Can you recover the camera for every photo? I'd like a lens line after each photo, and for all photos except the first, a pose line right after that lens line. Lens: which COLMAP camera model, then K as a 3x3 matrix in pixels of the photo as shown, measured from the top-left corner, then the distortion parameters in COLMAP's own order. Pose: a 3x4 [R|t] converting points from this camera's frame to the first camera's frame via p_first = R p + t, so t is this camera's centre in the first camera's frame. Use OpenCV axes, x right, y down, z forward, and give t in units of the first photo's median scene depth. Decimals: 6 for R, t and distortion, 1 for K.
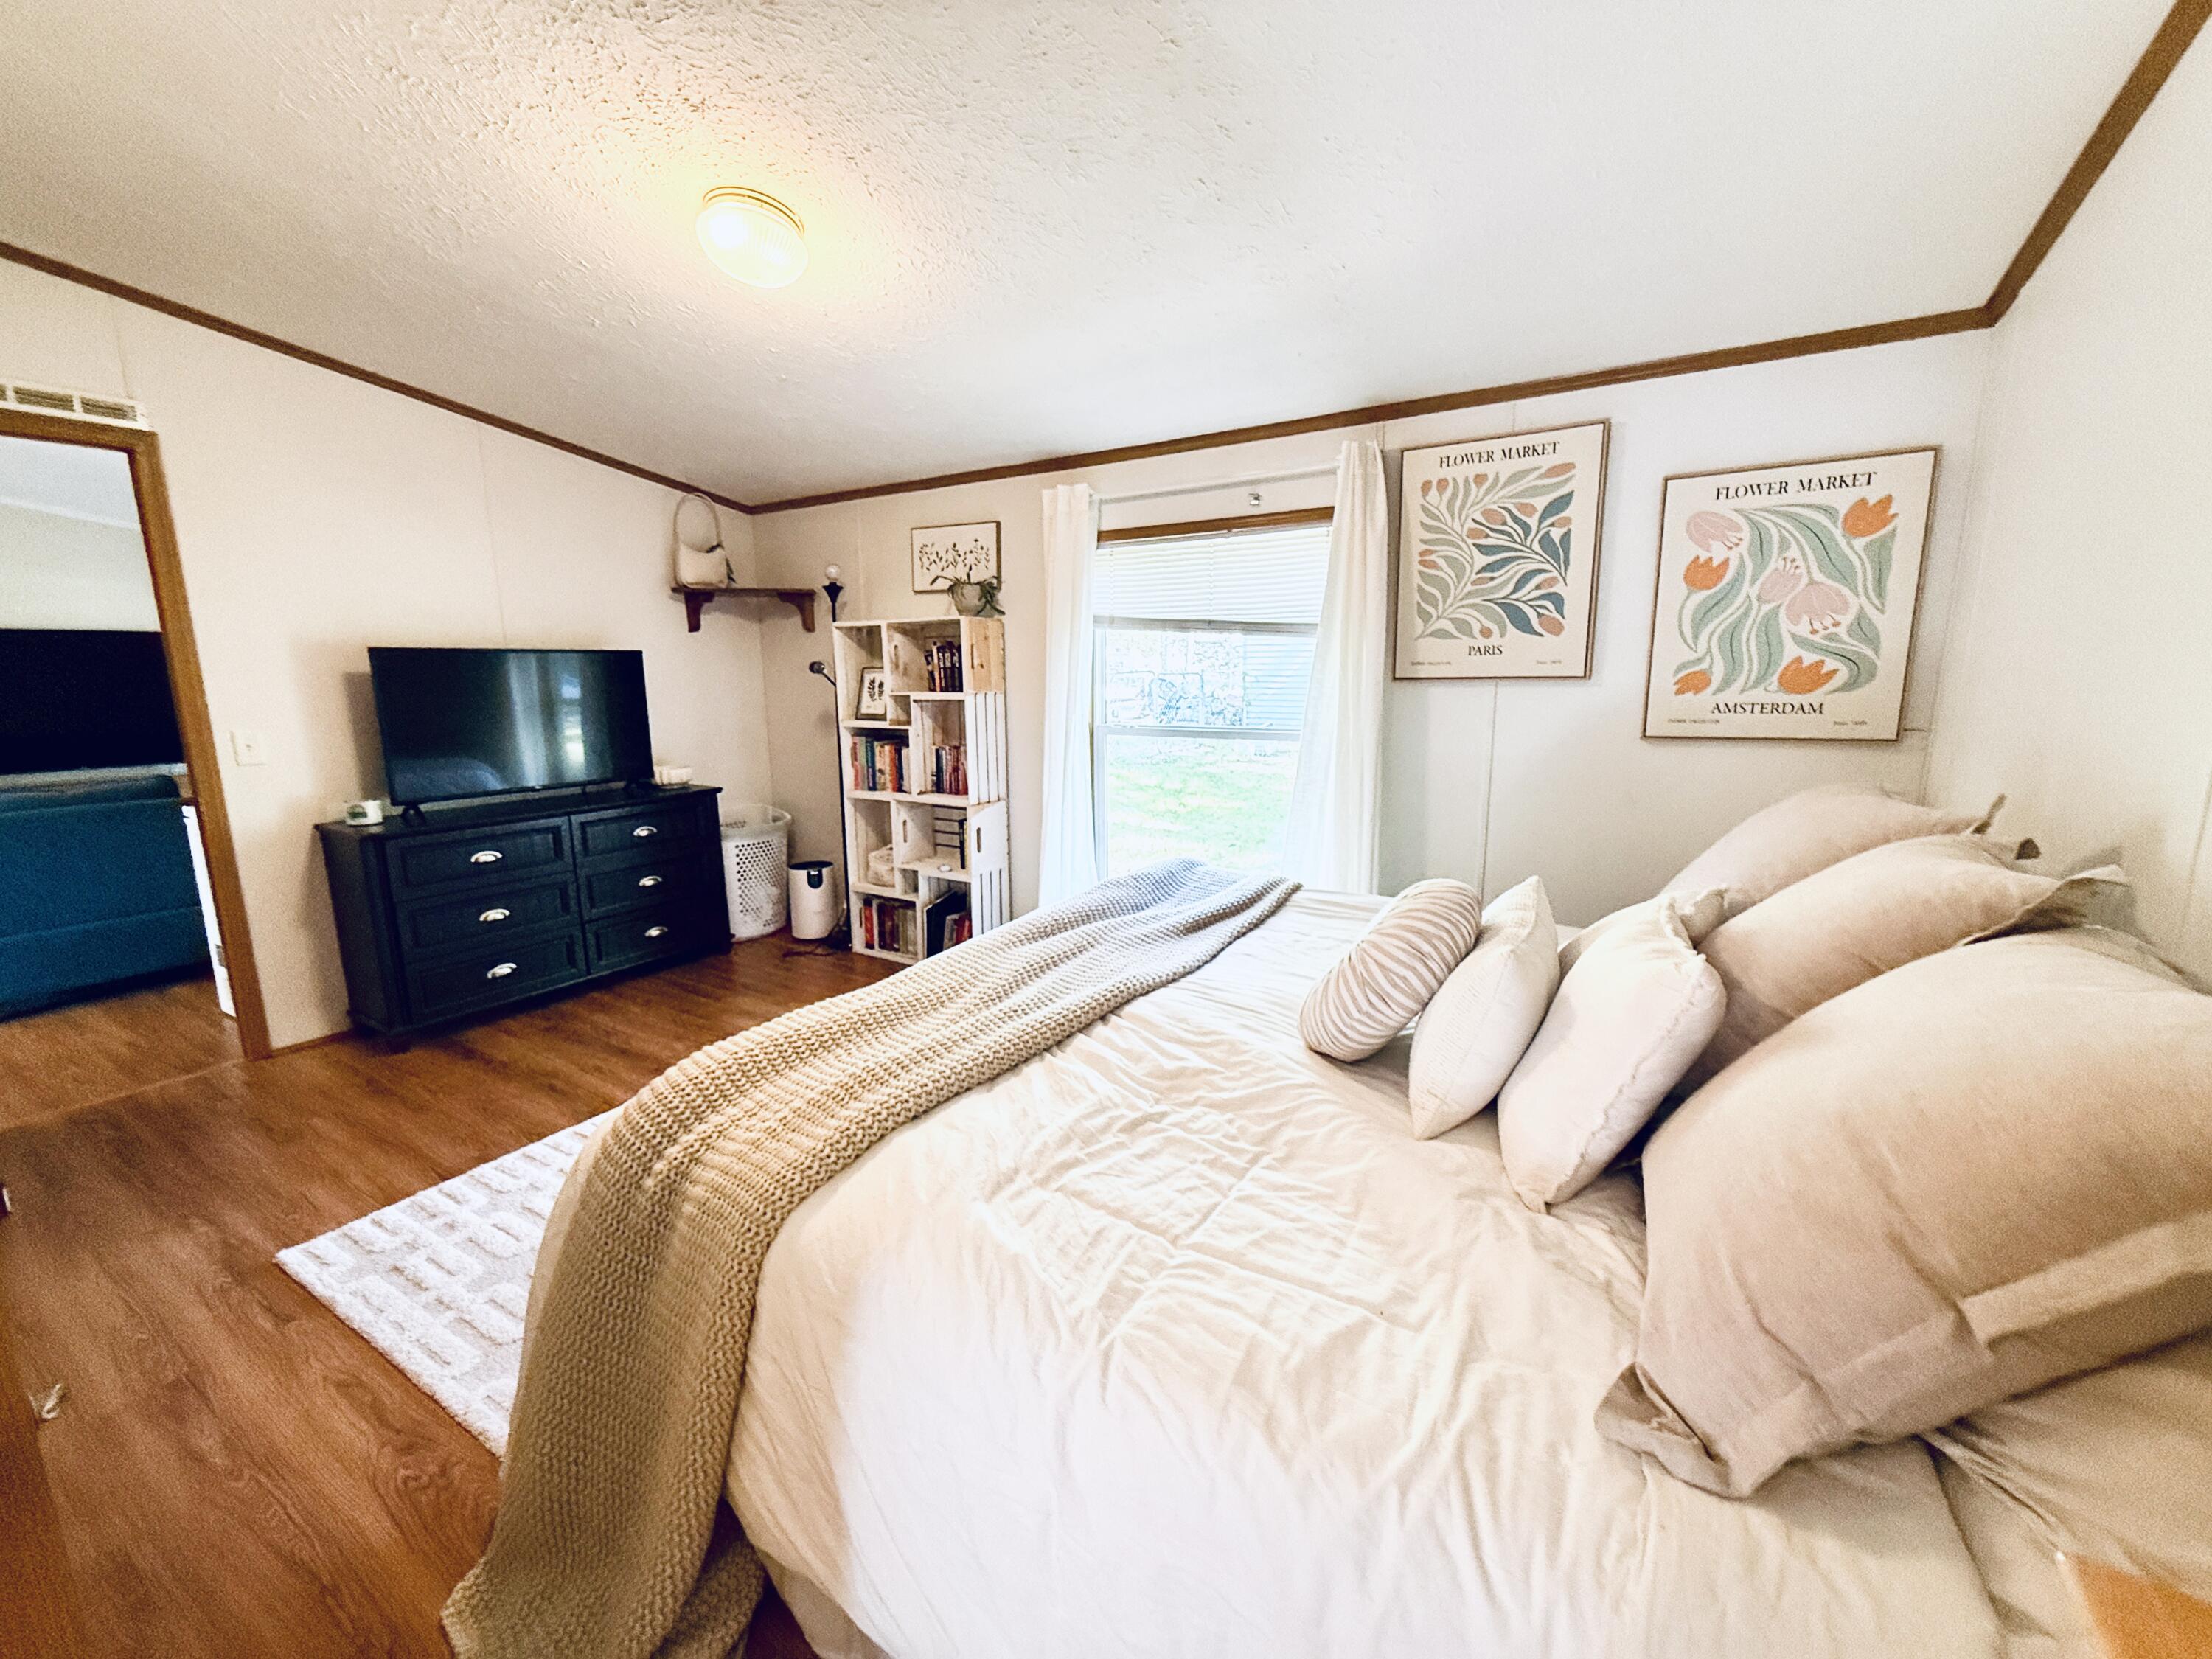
lens RADIAL K [[882.3, 0, 1117.4], [0, 882.3, 825.5], [0, 0, 1]] dist [-0.002213, 0.000355]
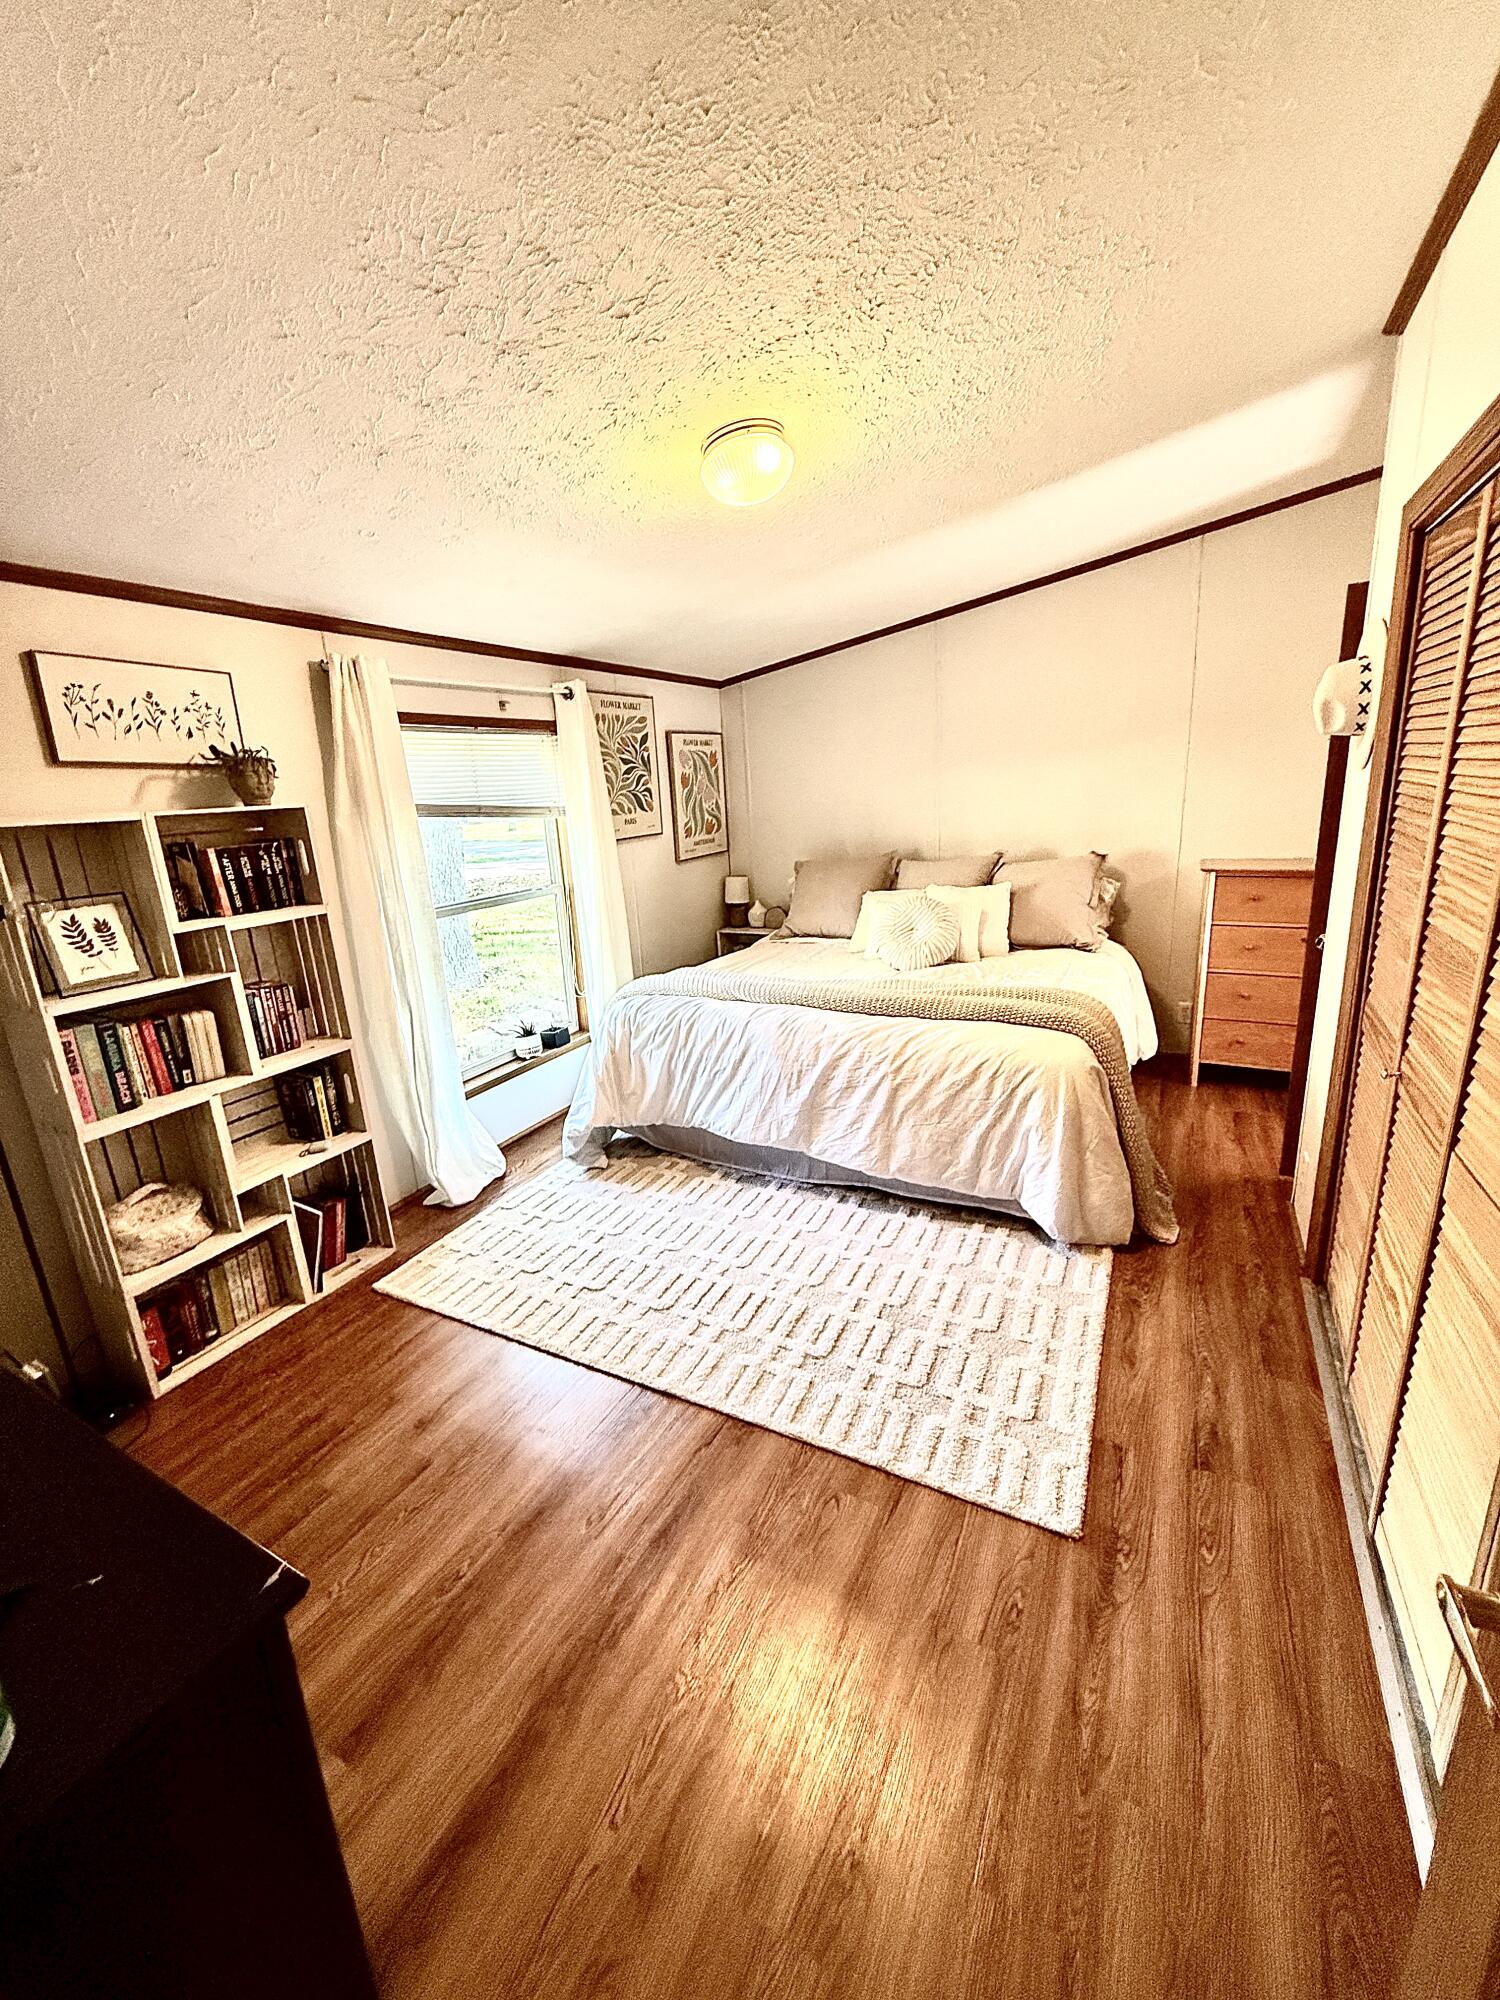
lens RADIAL K [[797.8, 0, 746.3], [0, 797.8, 995.2], [0, 0, 1]] dist [-0.002213, 0.000355]
pose [[-0.056914, -0.238607, 0.969447, -1.215666], [0.233482, 0.940914, 0.245291, -0.221441], [-0.970694, 0.240309, 0.002159, 0.915840]]
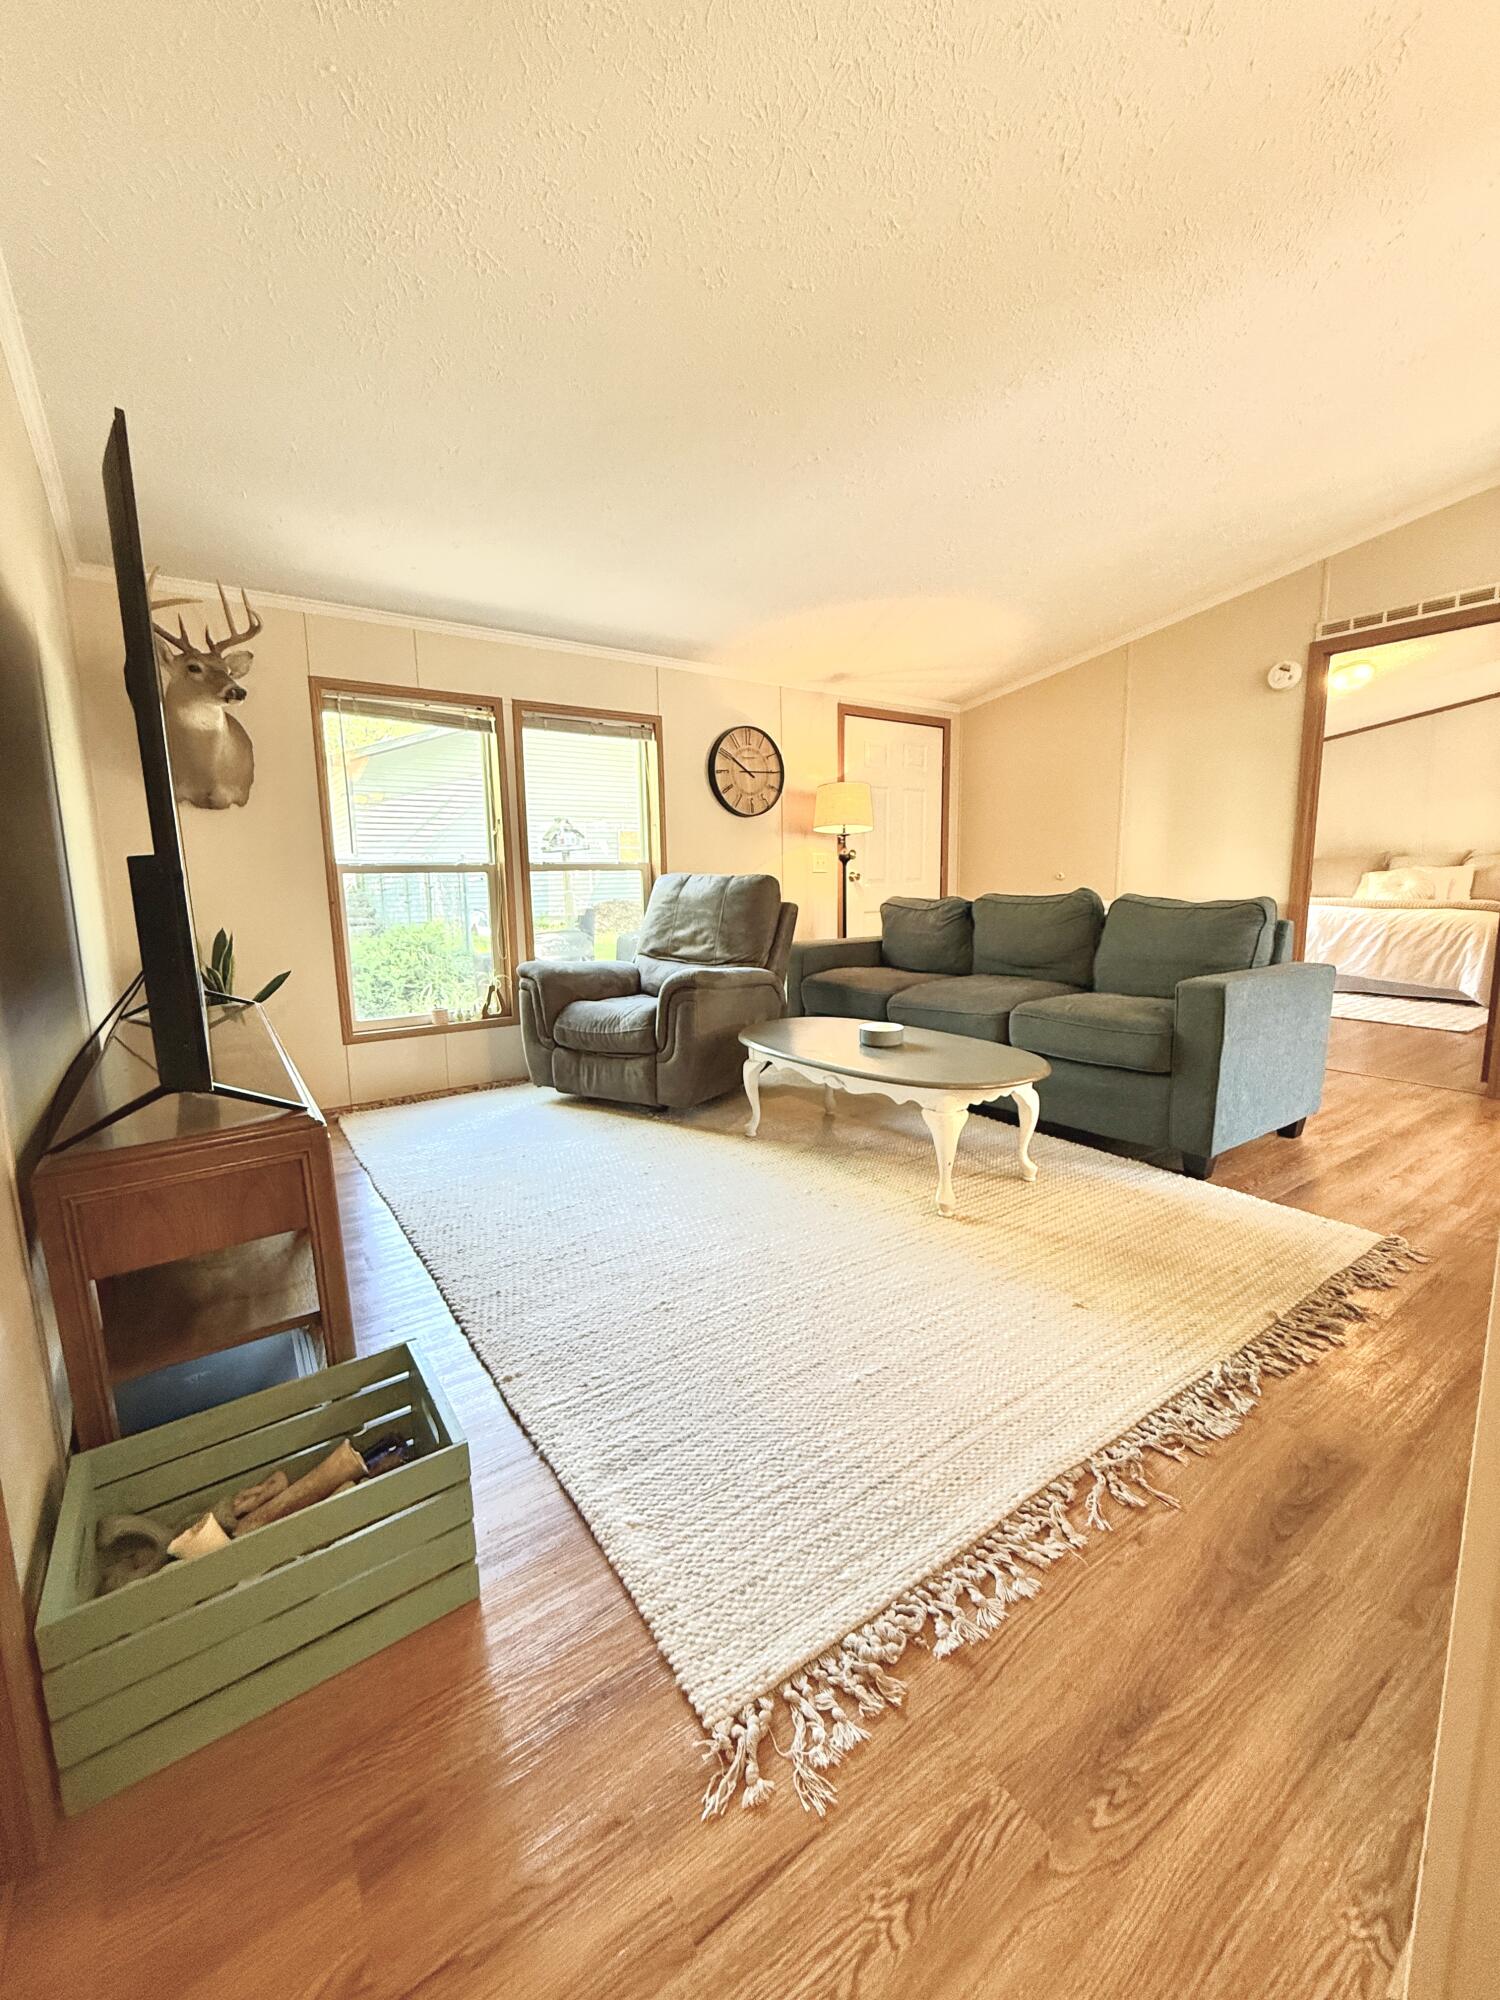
lens RADIAL K [[797.8, 0, 762.2], [0, 797.8, 993.0], [0, 0, 1]] dist [-0.002213, 0.000355]
pose [[0.386124, -0.131682, 0.913000, -2.919006], [0.180828, 0.981360, 0.065066, -0.105864], [-0.904549, 0.139972, 0.402738, 1.453710]]
